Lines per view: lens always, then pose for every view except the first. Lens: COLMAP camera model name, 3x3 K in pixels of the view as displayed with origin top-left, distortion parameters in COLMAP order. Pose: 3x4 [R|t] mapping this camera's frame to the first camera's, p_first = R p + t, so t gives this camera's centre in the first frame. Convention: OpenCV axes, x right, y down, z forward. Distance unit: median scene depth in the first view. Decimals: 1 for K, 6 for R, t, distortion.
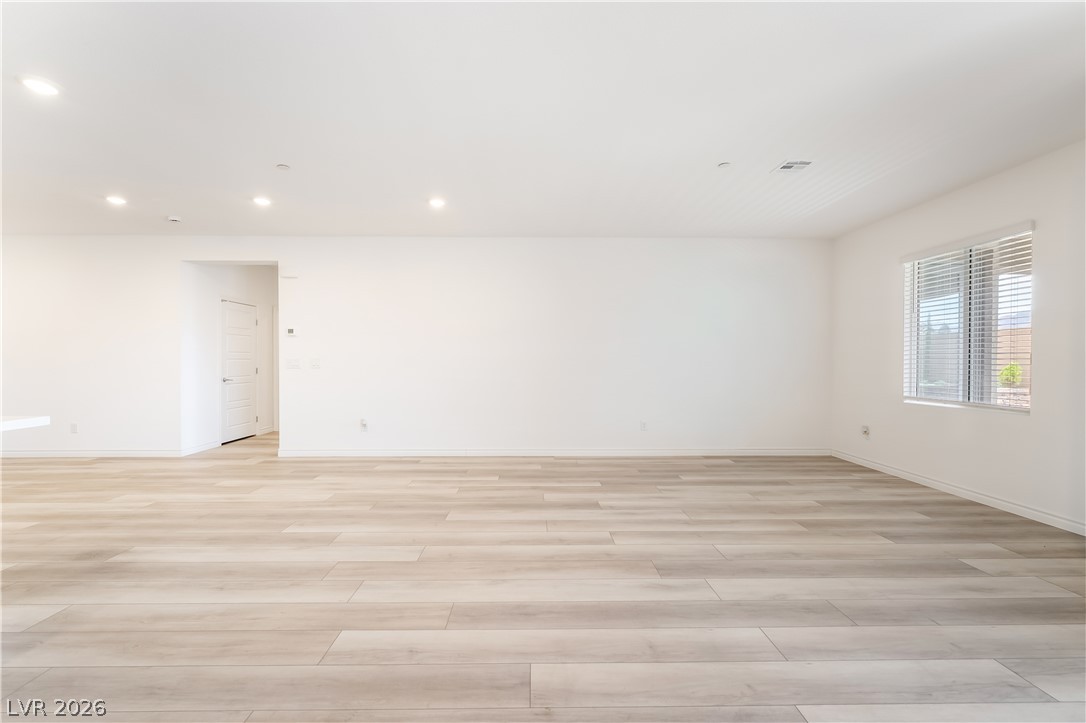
lens RADIAL K [[459.8, 0, 549.3], [0, 459.8, 364.3], [0, 0, 1]] dist [0.002670, 0.000326]
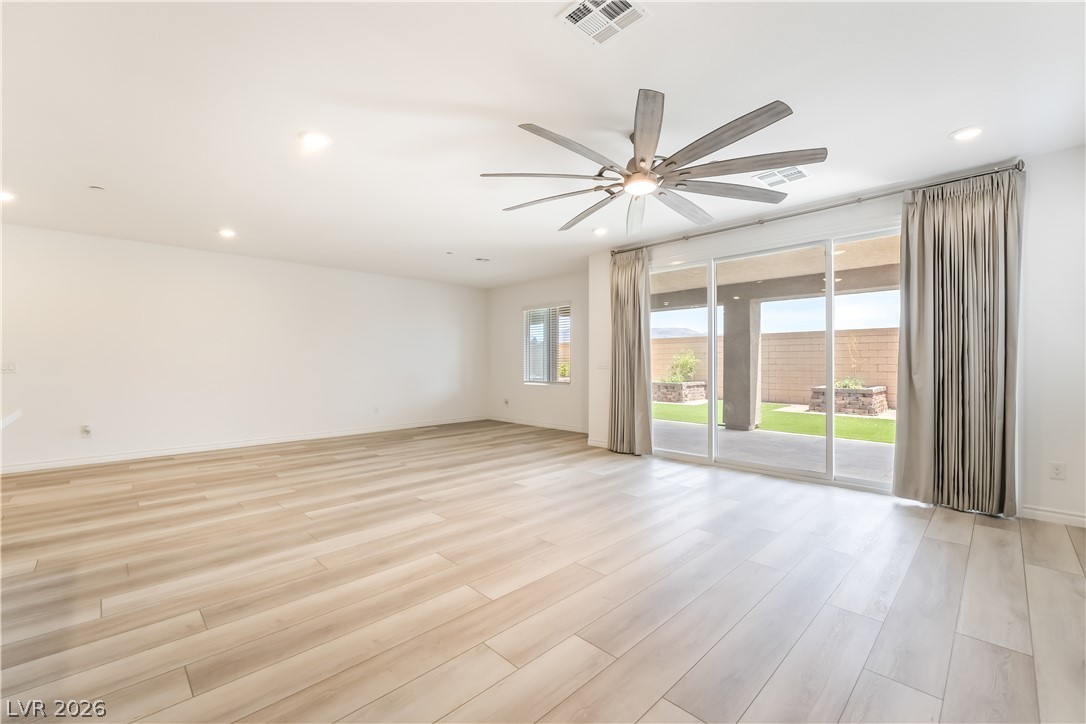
lens RADIAL K [[459.8, 0, 543.4], [0, 459.8, 362.2], [0, 0, 1]] dist [0.002670, 0.000326]
pose [[0.737106, -0.005123, 0.675758, -0.543585], [0.011137, 0.999928, -0.004567, 0.003738], [-0.675686, 0.010892, 0.737110, -0.542219]]
